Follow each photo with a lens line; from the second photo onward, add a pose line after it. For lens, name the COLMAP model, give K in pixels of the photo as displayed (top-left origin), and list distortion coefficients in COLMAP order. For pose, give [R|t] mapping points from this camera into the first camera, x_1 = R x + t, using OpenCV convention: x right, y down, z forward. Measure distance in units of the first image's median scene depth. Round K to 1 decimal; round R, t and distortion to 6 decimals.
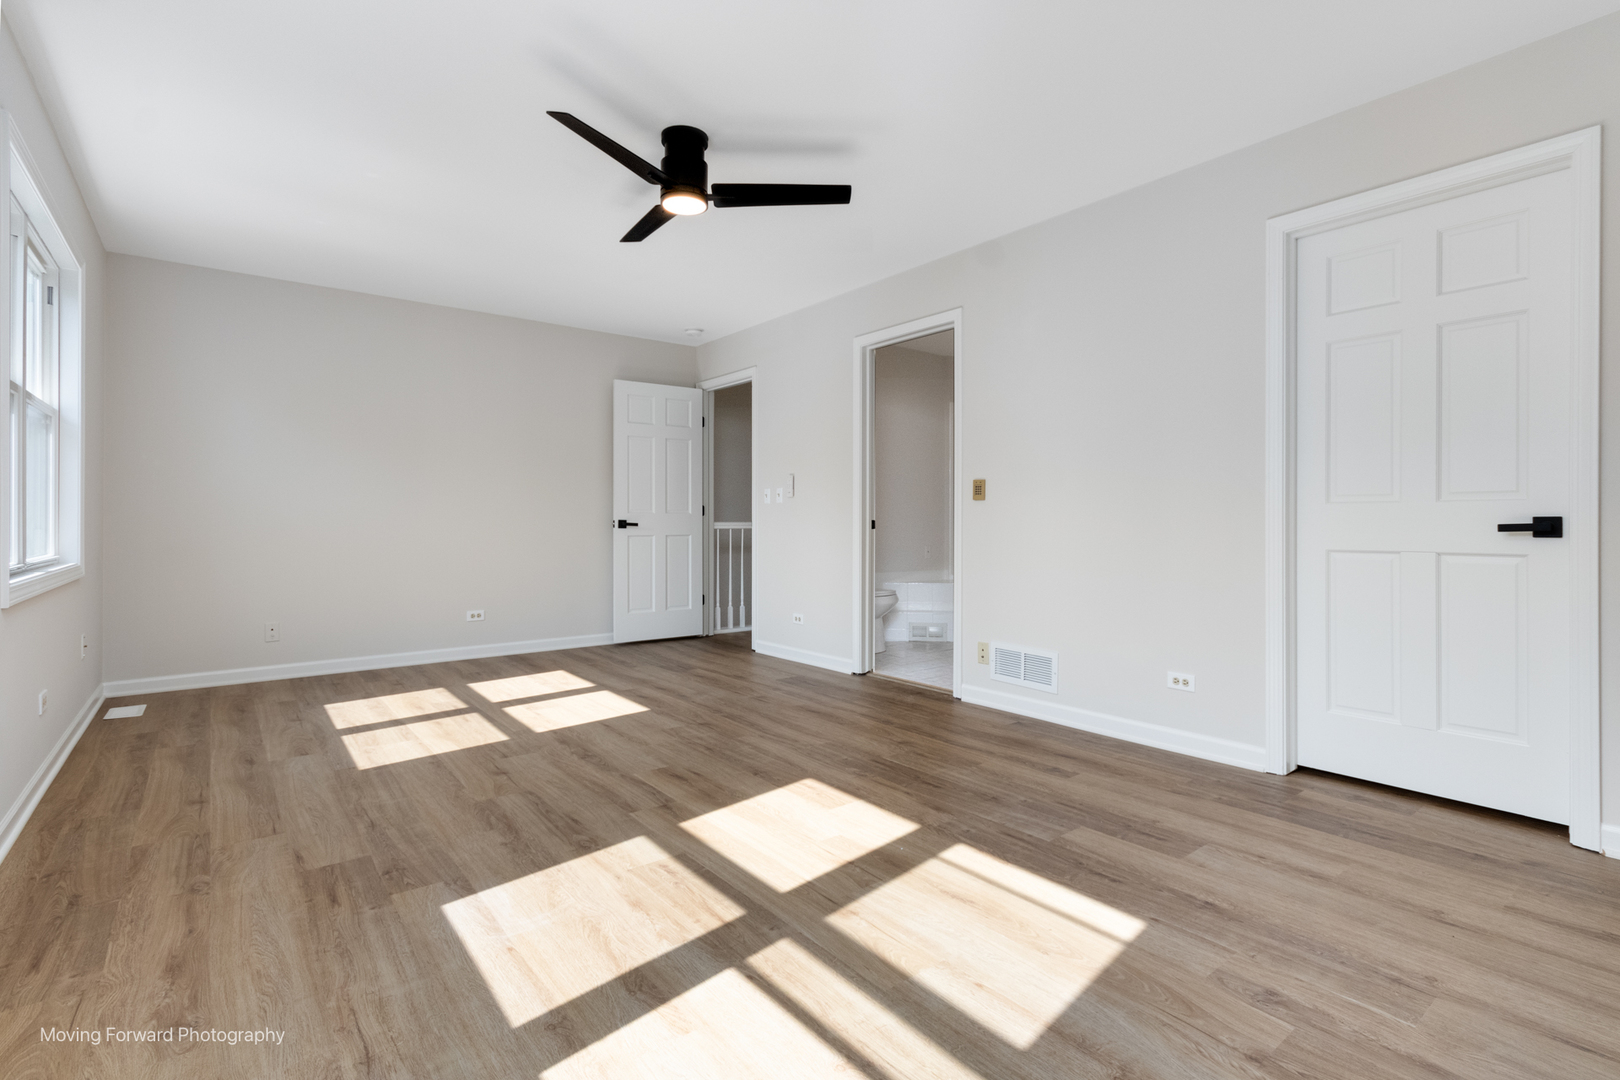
lens RADIAL K [[759.8, 0, 808.9], [0, 759.8, 523.6], [0, 0, 1]] dist [-0.000698, 0.000027]
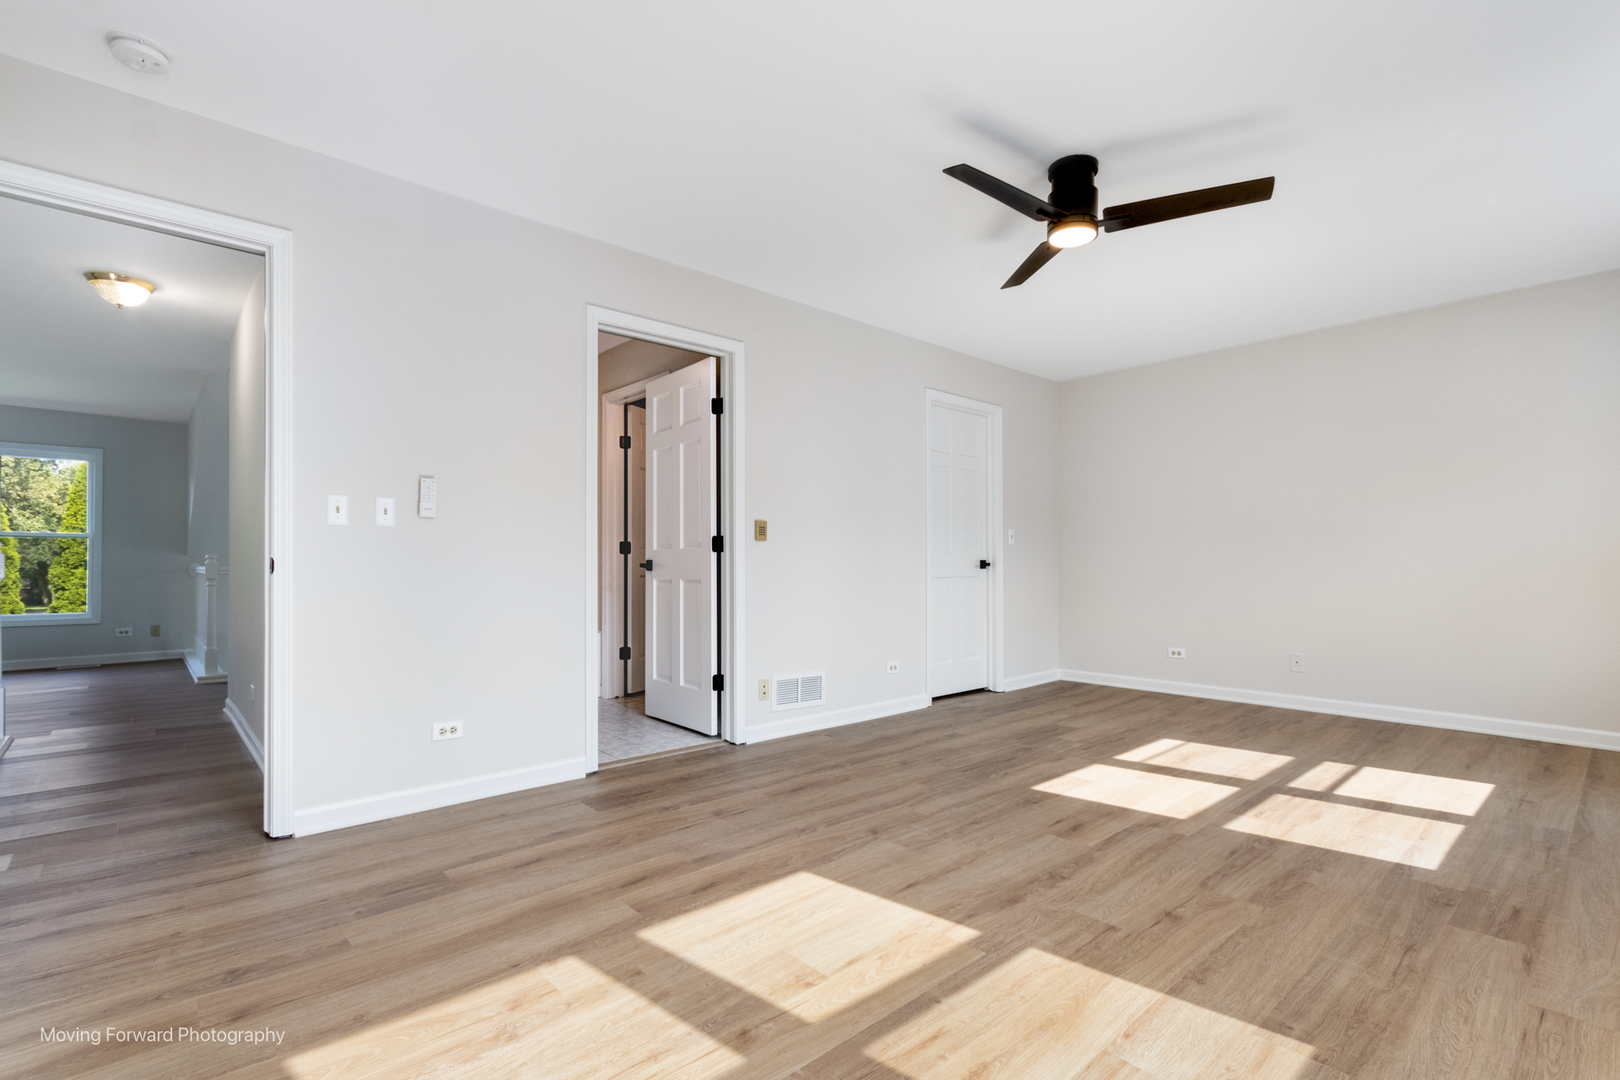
lens RADIAL K [[747.4, 0, 808.5], [0, 747.4, 557.1], [0, 0, 1]] dist [0.002642, -0.005192]
pose [[-0.063069, 0.008205, 0.997975, -1.164664], [0.003415, 0.999962, -0.008006, -0.000882], [-0.998003, 0.002903, -0.063094, 1.486301]]
